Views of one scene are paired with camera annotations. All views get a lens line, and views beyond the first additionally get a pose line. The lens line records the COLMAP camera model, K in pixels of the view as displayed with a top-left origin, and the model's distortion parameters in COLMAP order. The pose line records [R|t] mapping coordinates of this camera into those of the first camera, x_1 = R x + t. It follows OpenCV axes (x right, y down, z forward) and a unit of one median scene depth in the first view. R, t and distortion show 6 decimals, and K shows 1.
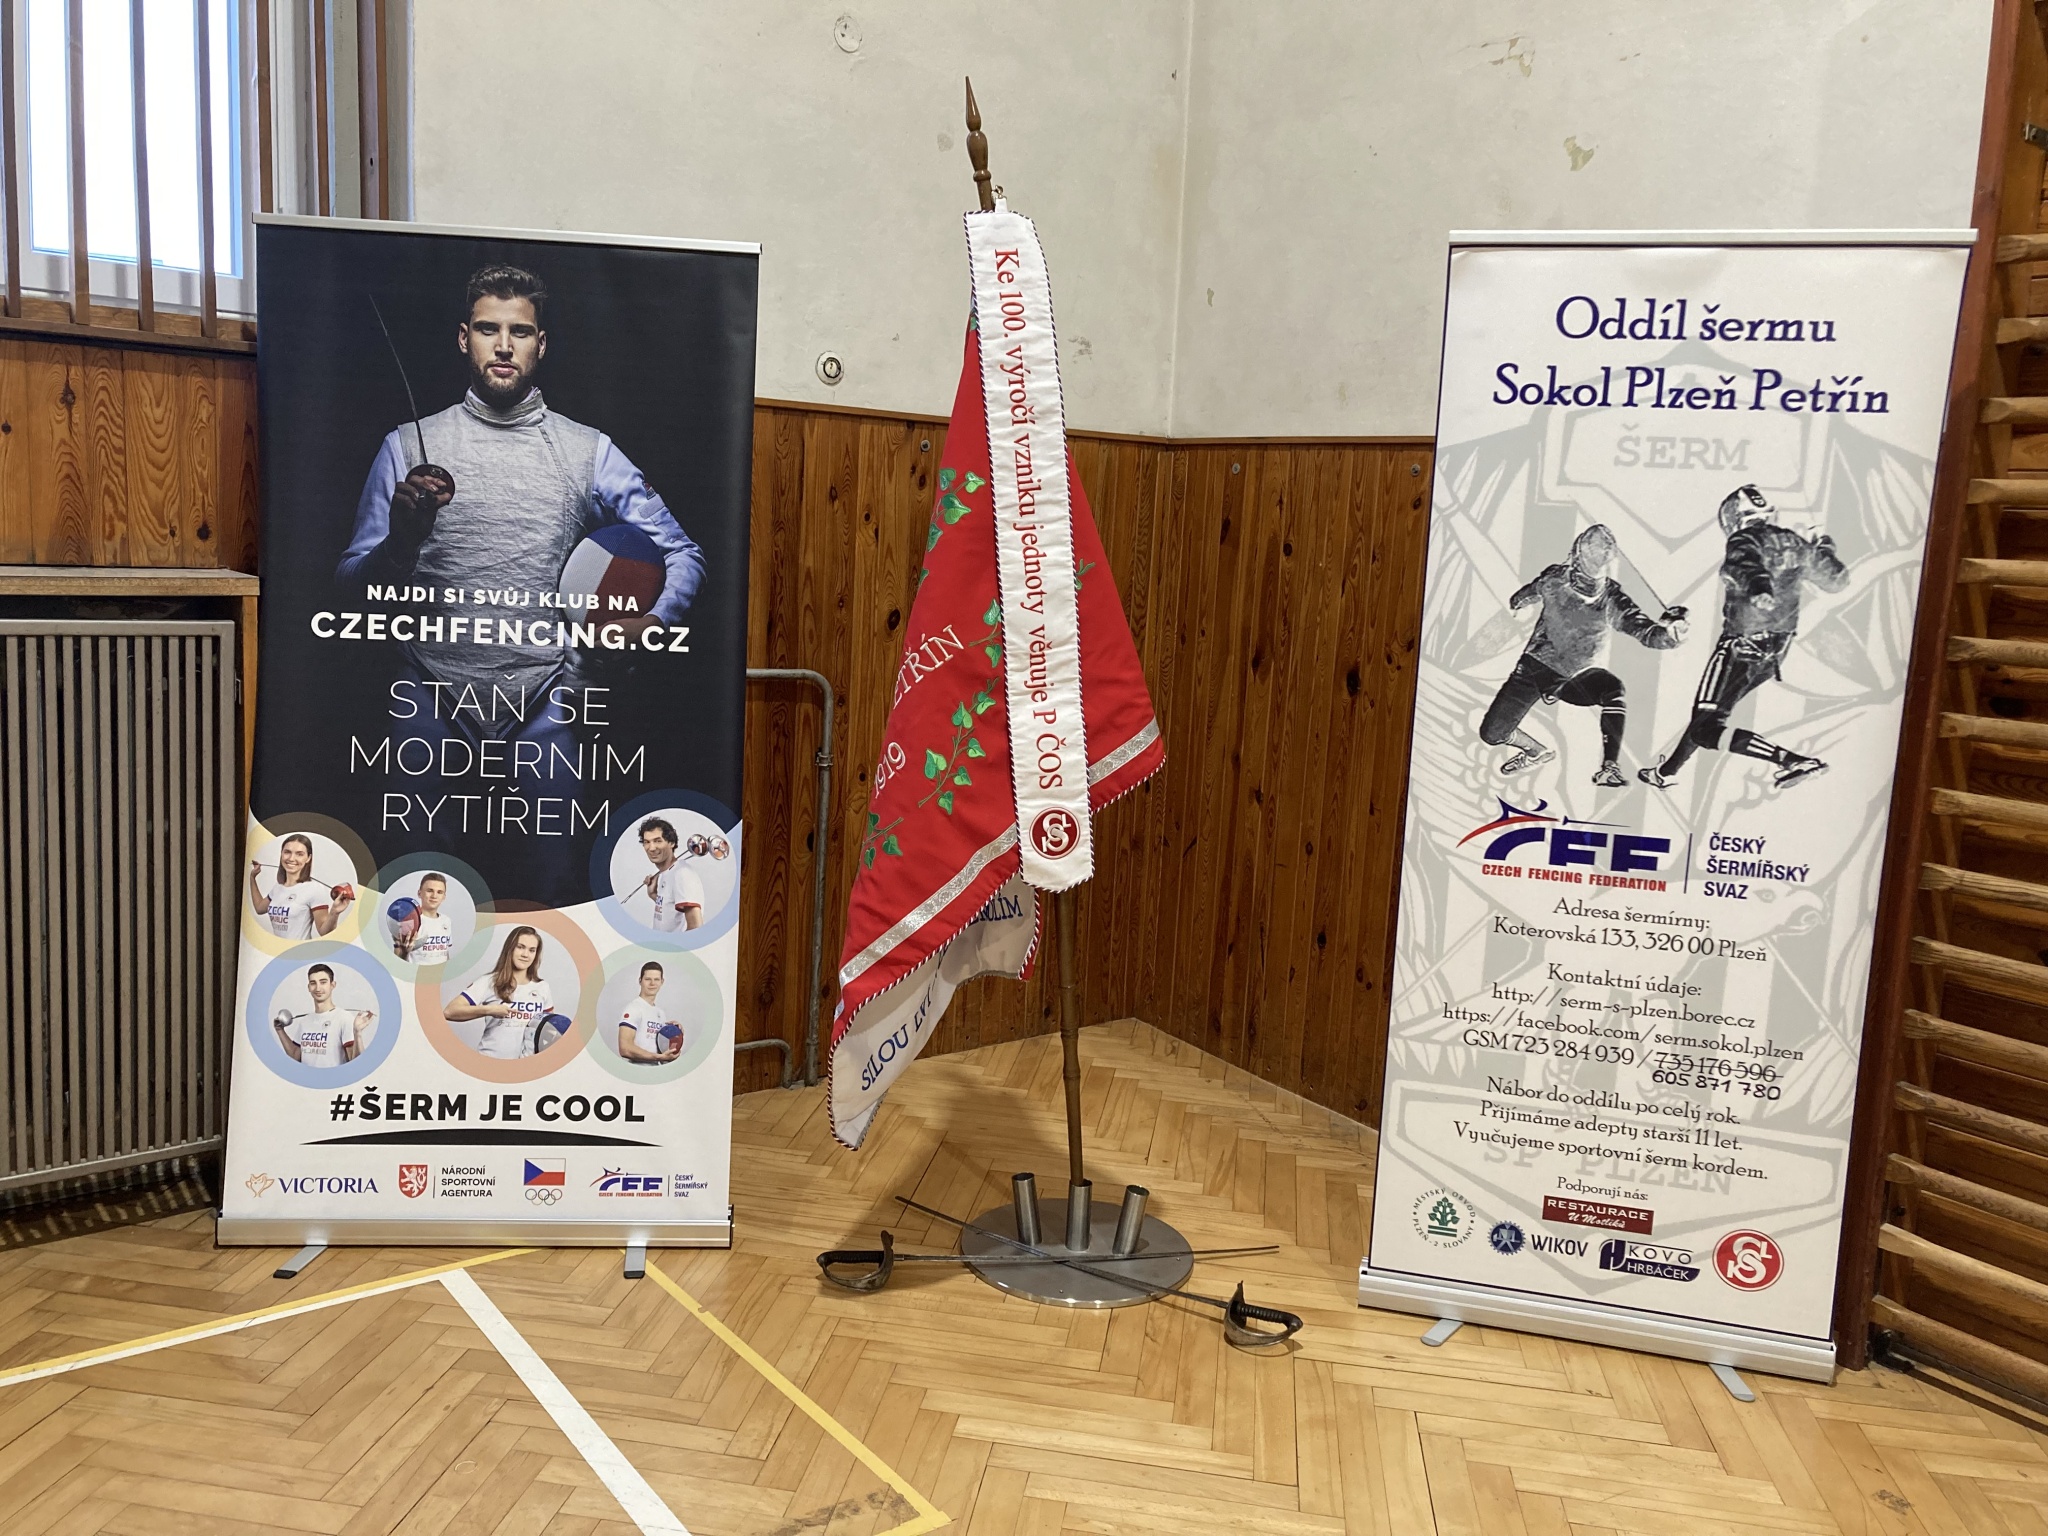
lens RADIAL K [[1664.9, 0, 1028.8], [0, 1664.9, 760.9], [0, 0, 1]] dist [0.002052, 0.005168]
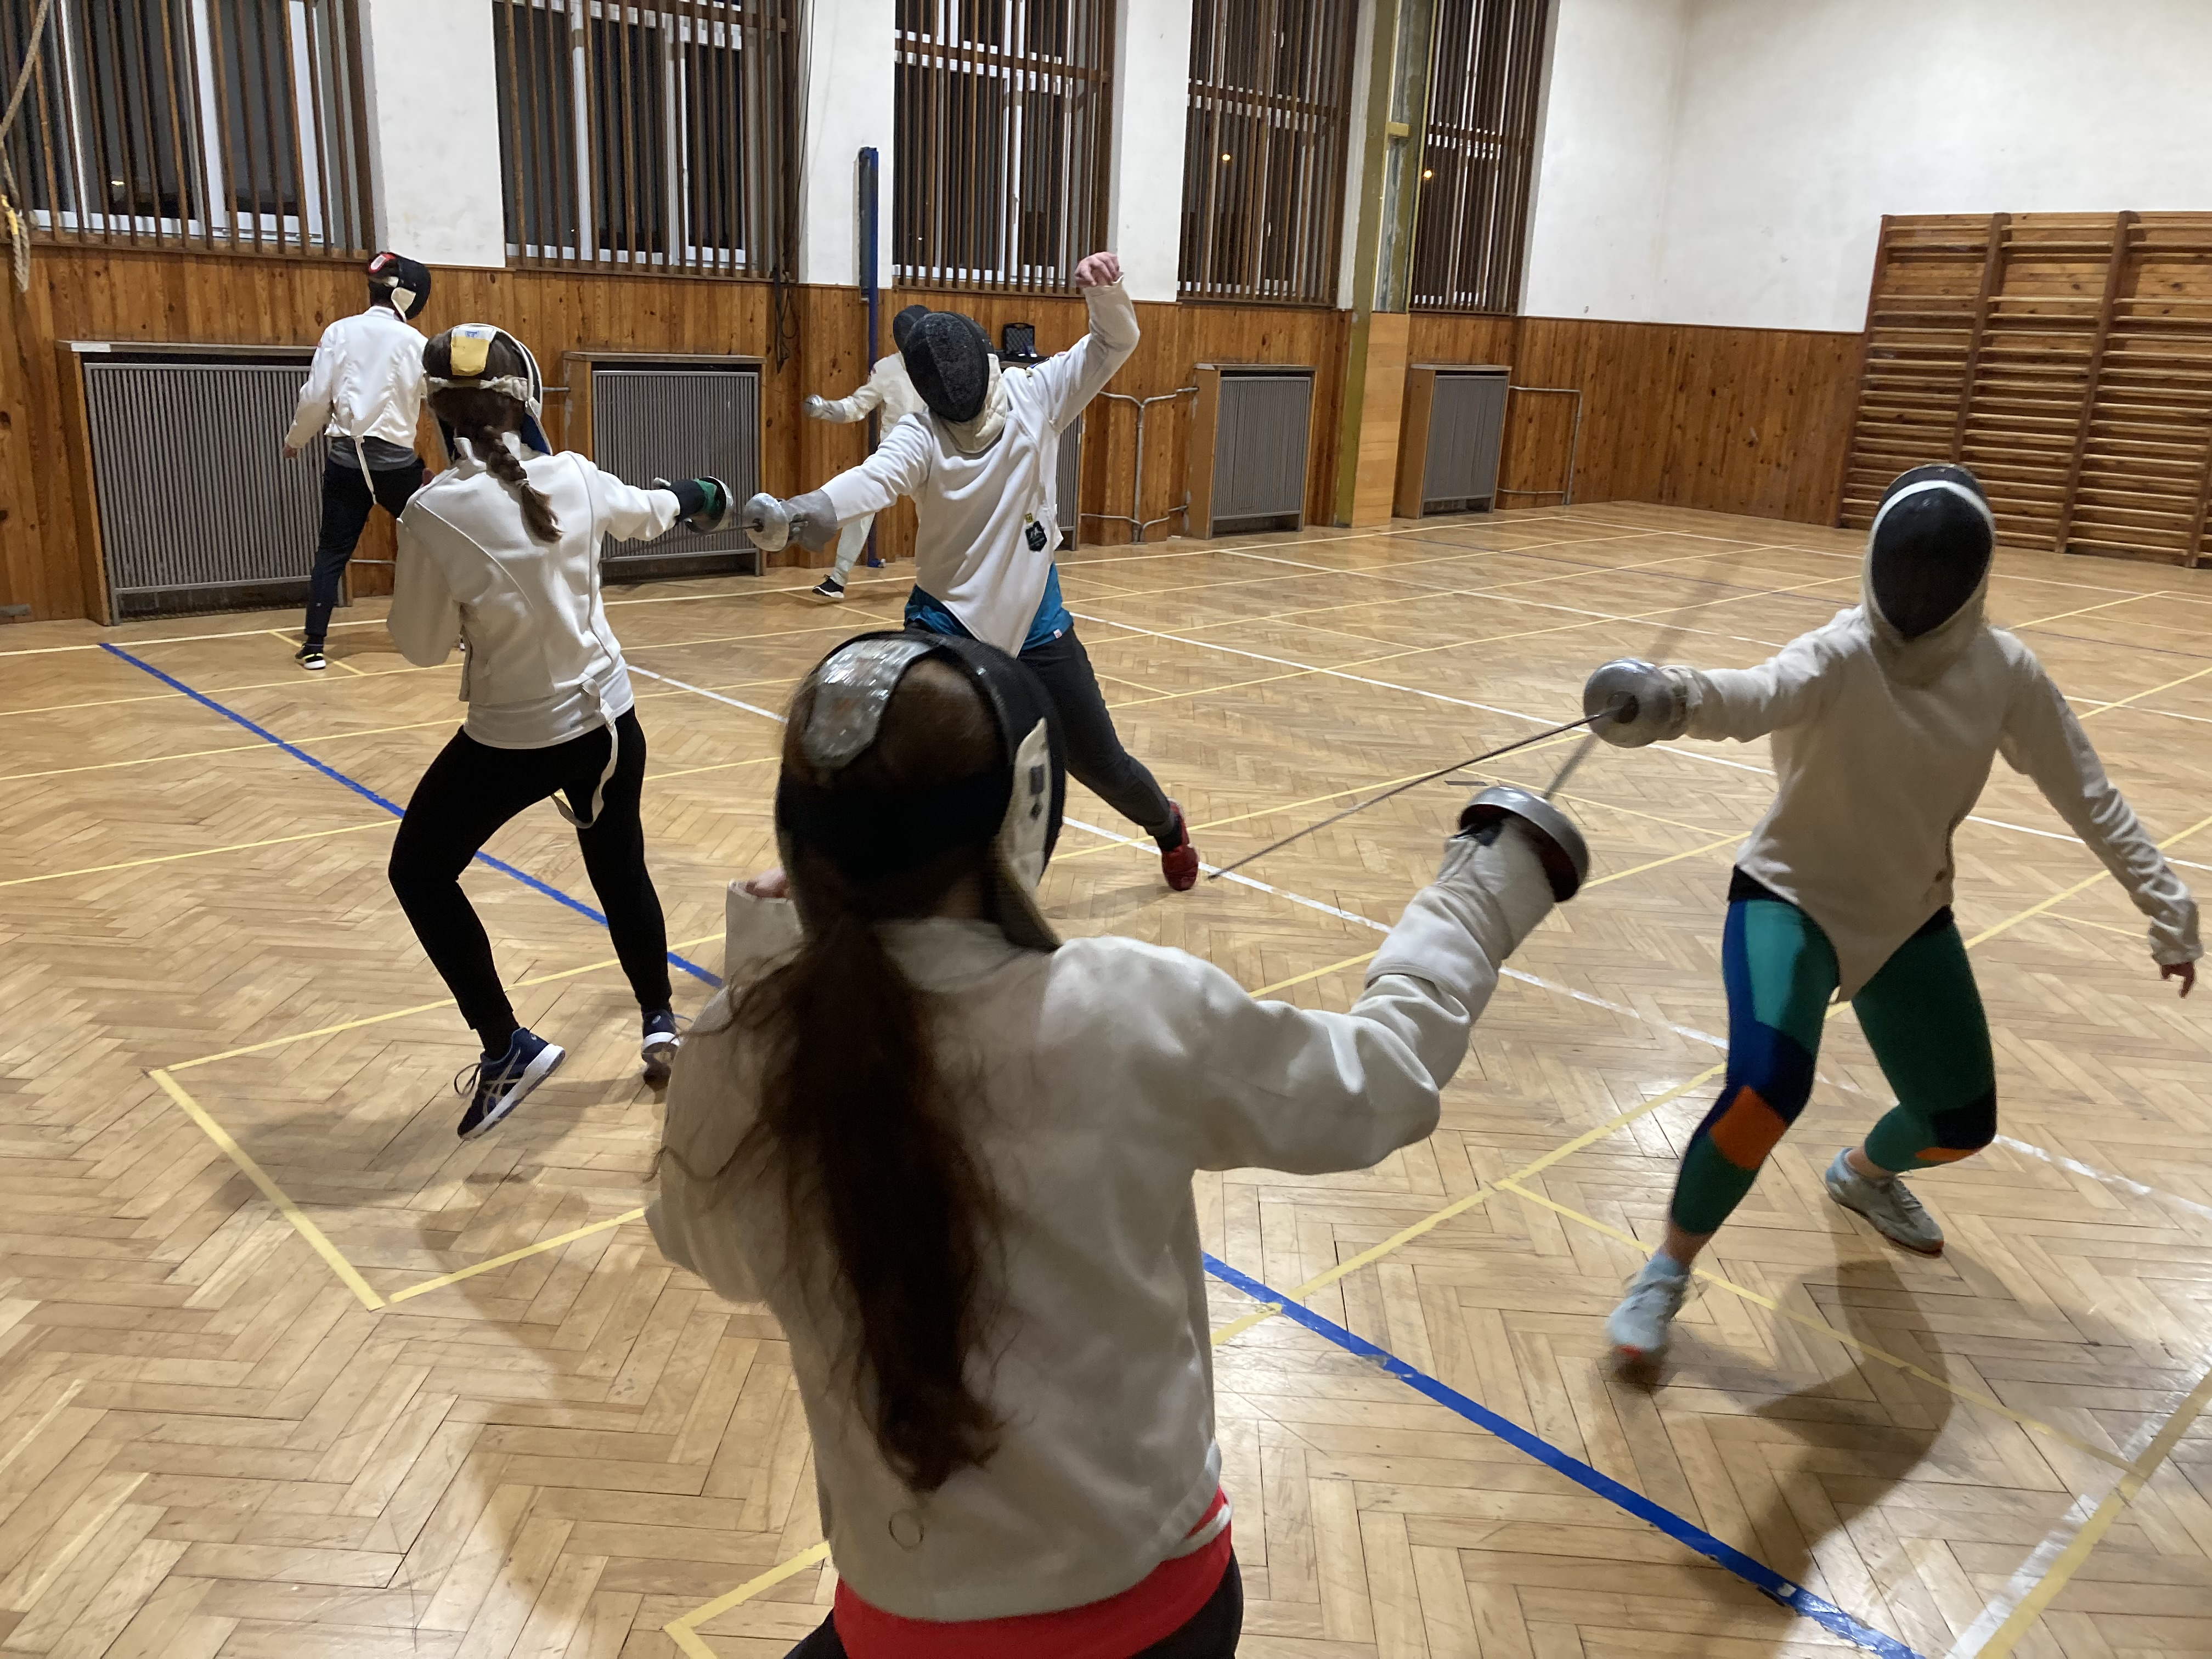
lens RADIAL K [[1798.3, 0, 1099.8], [0, 1798.3, 836.0], [0, 0, 1]] dist [0.002052, 0.005168]
pose [[0.995630, -0.034723, 0.086696, -1.576302], [0.021777, 0.989039, 0.146037, 0.320668], [-0.090816, -0.143511, 0.985473, -3.032149]]
